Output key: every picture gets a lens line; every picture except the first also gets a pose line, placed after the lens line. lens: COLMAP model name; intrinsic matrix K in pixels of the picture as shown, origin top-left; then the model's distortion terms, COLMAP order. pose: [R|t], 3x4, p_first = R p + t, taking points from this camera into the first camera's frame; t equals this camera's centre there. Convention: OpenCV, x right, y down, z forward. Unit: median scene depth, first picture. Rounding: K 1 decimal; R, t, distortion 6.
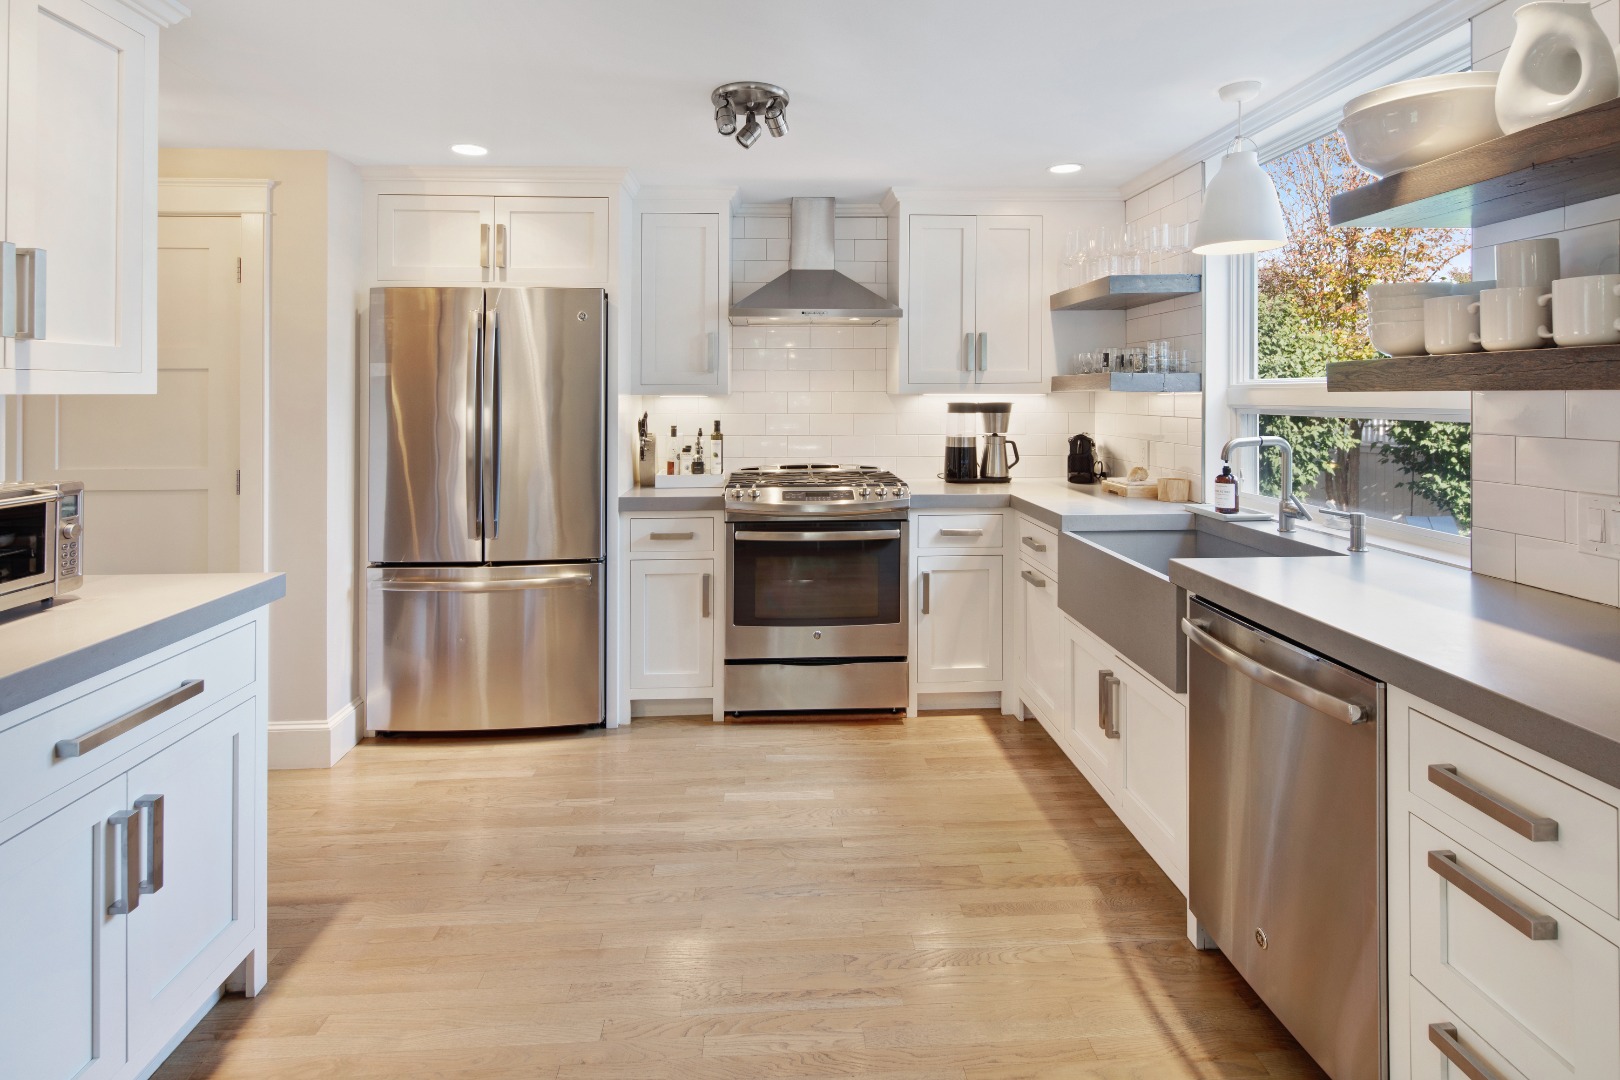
lens RADIAL K [[799.3, 0, 810.1], [0, 799.3, 389.4], [0, 0, 1]] dist [-0.000153, -0.006175]
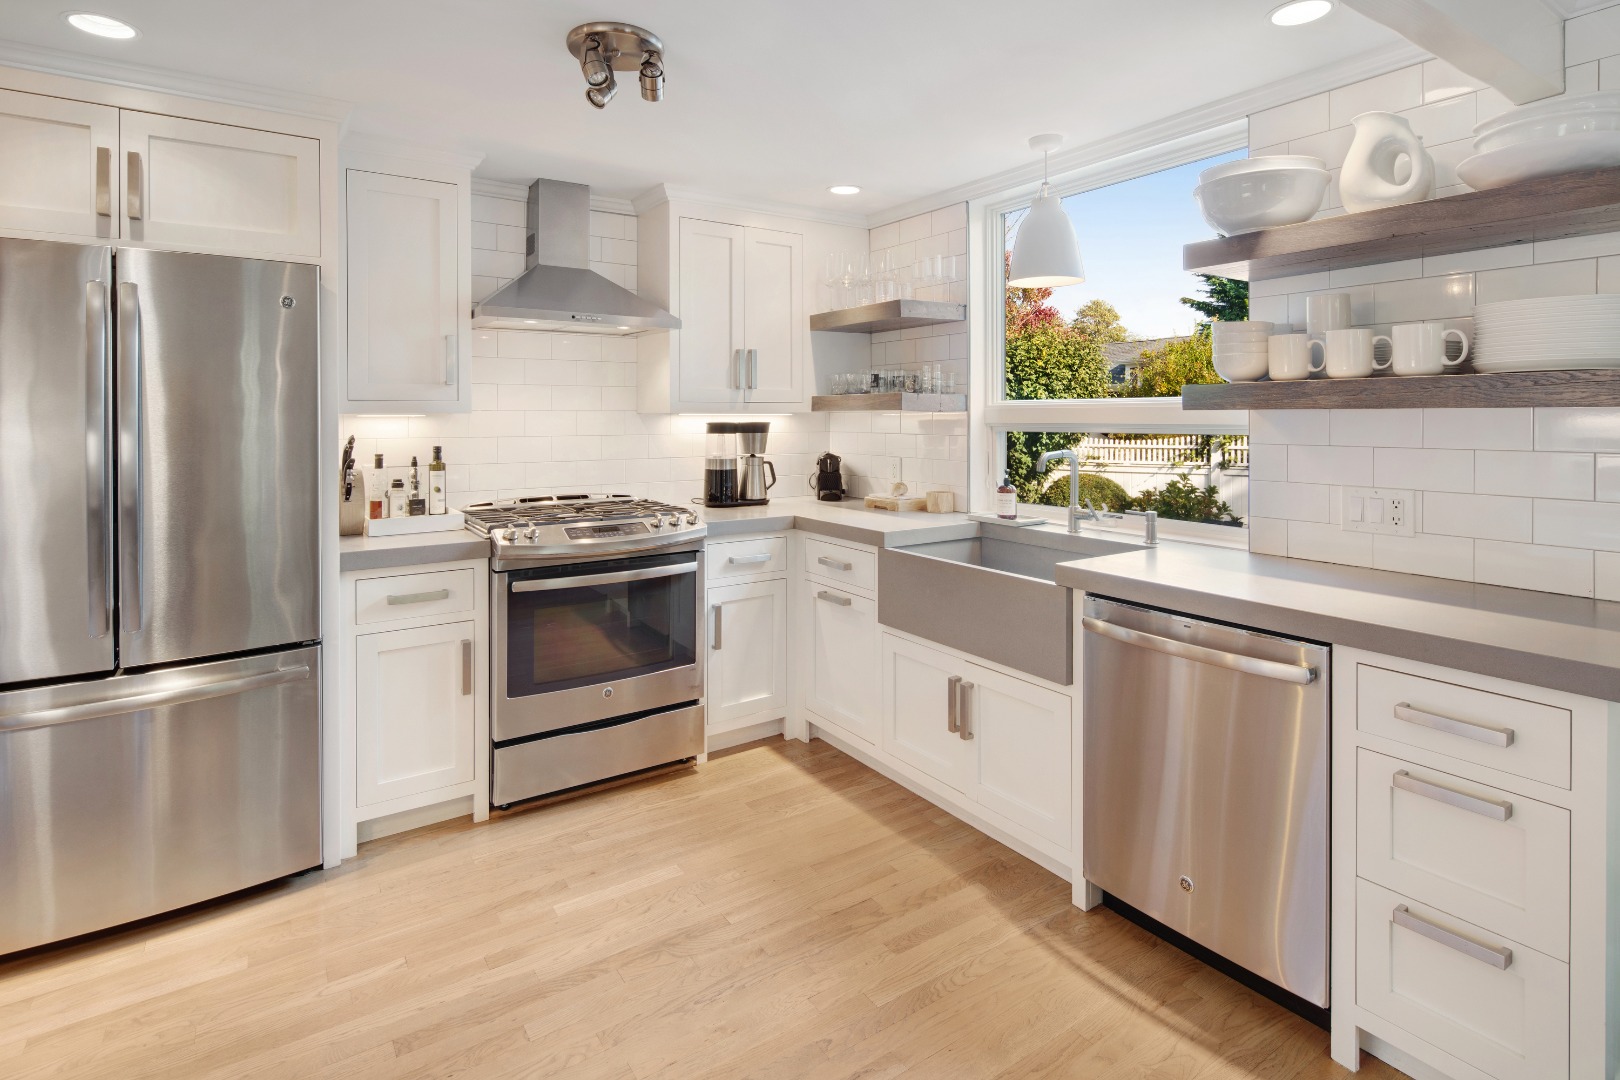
lens RADIAL K [[809.9, 0, 810.8], [0, 809.9, 425.9], [0, 0, 1]] dist [0.001797, -0.004918]
pose [[0.858731, -0.006144, 0.512390, -0.248722], [-0.003196, 0.999844, 0.017345, 0.004028], [-0.512417, -0.016532, 0.858578, 0.142183]]
